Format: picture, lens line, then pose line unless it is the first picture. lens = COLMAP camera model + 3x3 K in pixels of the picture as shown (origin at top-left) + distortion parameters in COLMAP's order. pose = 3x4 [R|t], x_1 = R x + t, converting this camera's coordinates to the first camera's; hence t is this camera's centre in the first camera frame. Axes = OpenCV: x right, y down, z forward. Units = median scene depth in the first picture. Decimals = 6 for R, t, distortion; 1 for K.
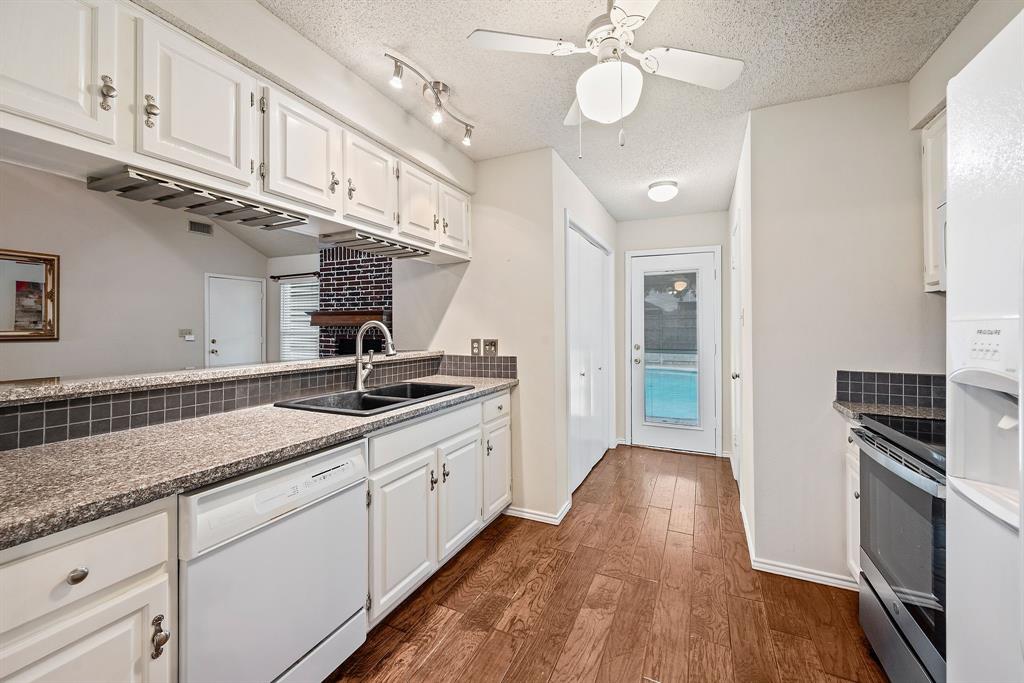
lens RADIAL K [[414.3, 0, 510.3], [0, 414.3, 324.9], [0, 0, 1]] dist [0.000662, 0.000084]
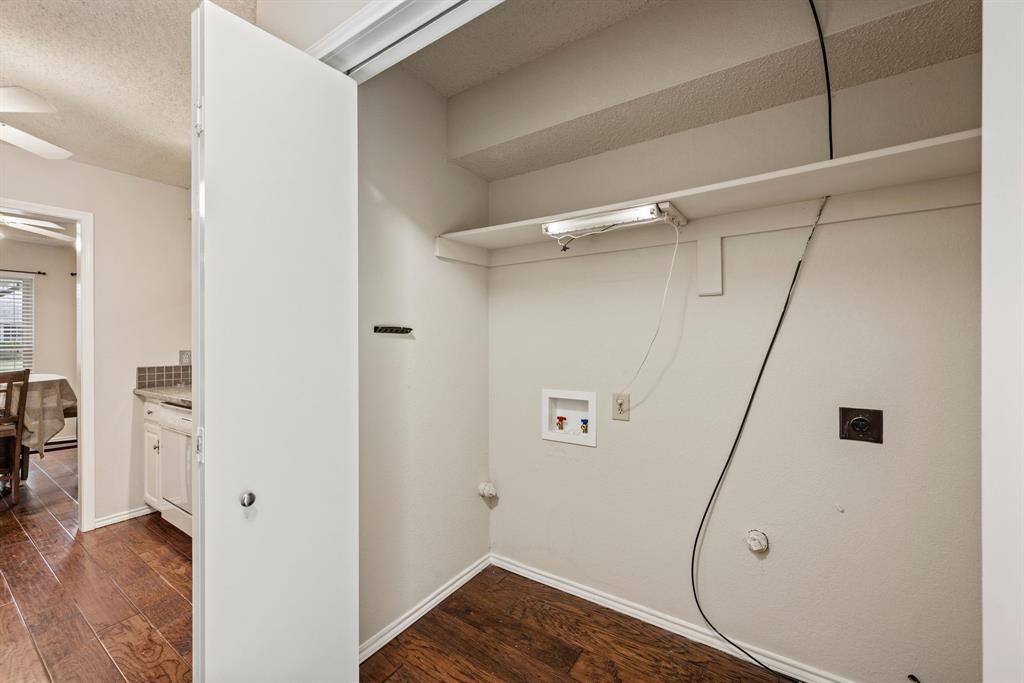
lens RADIAL K [[408.4, 0, 514.1], [0, 408.4, 337.1], [0, 0, 1]] dist [0.000224, 0.000344]
pose [[-0.155741, -0.001451, -0.987797, 0.258973], [0.013163, 0.999907, -0.003544, 0.005504], [0.987710, -0.013555, -0.155707, 0.640526]]
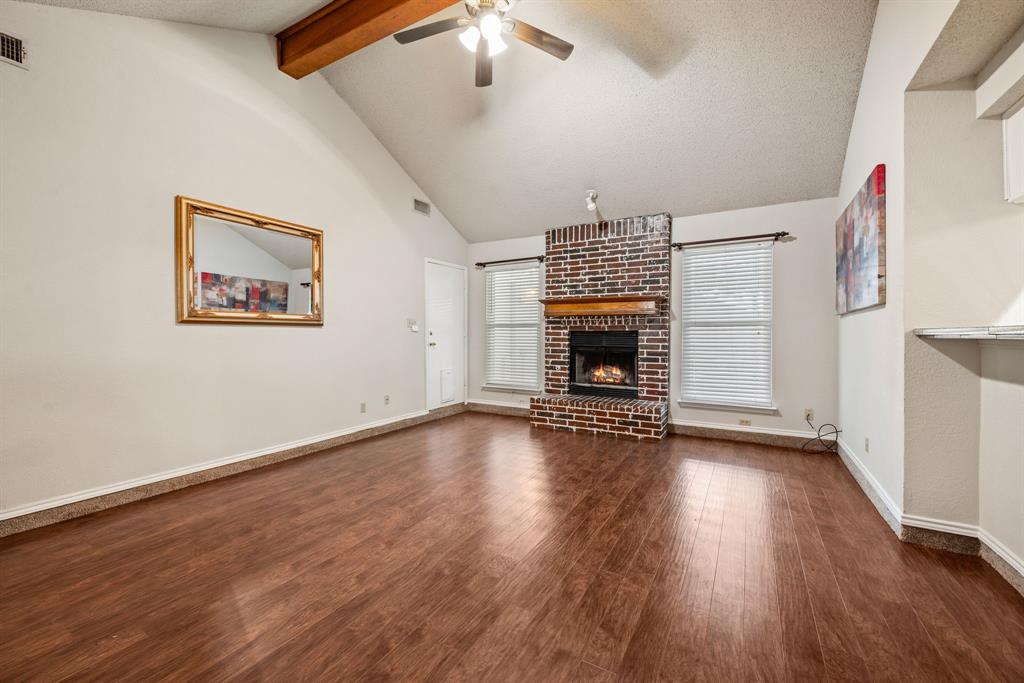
lens RADIAL K [[408.4, 0, 514.1], [0, 408.4, 337.1], [0, 0, 1]] dist [0.000224, 0.000344]
pose [[0.996556, 0.006027, -0.082707, -0.475205], [-0.004914, 0.999895, 0.013654, 0.036449], [0.082780, -0.013201, 0.996480, 0.126010]]
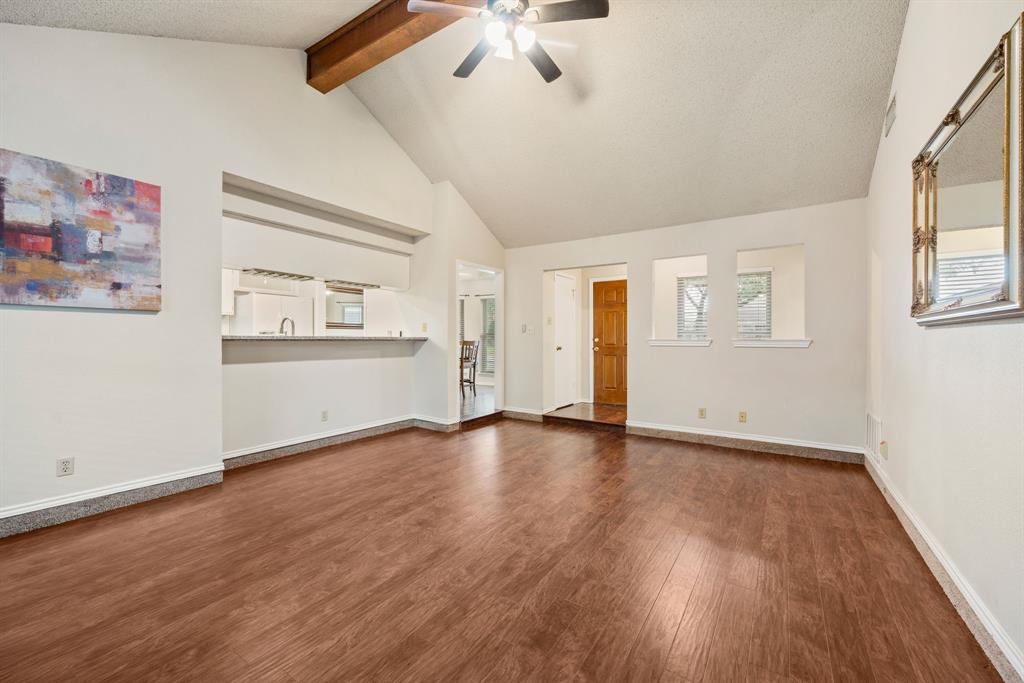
lens RADIAL K [[408.4, 0, 514.1], [0, 408.4, 337.1], [0, 0, 1]] dist [0.000224, 0.000344]
pose [[-0.989289, 0.001631, 0.145961, -0.617744], [-0.000491, 0.999895, -0.014499, 0.042532], [-0.145969, -0.014416, -0.989184, 1.024406]]
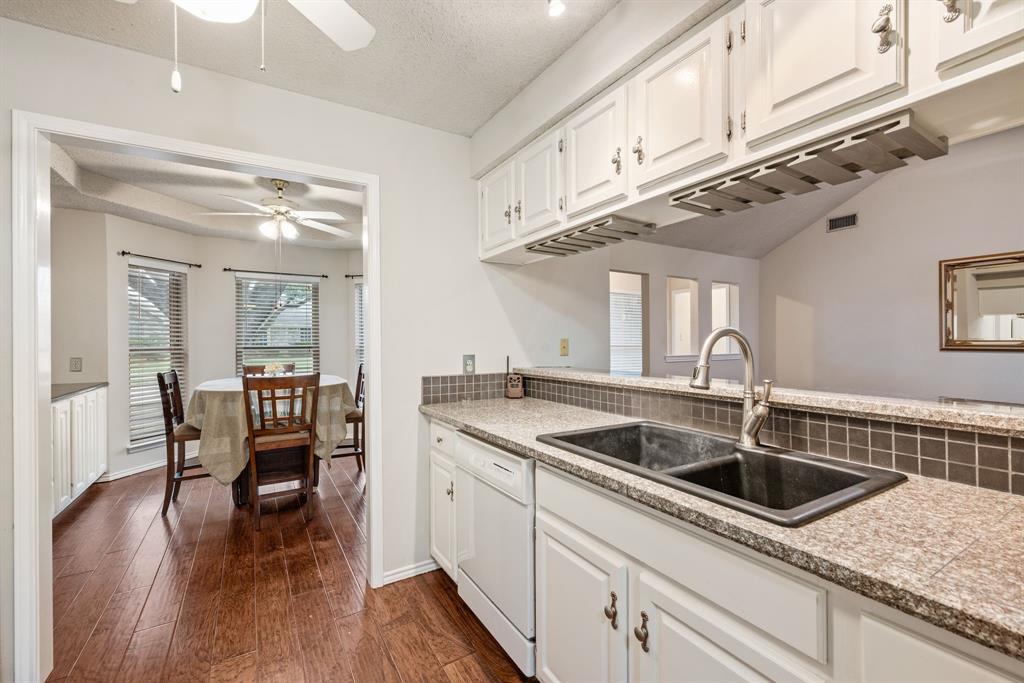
lens RADIAL K [[433.7, 0, 515.9], [0, 433.7, 341.3], [0, 0, 1]] dist [0.001326, 0.000200]
pose [[-0.557535, 0.006587, -0.830127, 0.122938], [0.011639, 0.999932, 0.000118, 0.002699], [0.830072, -0.009596, -0.557574, 0.404097]]
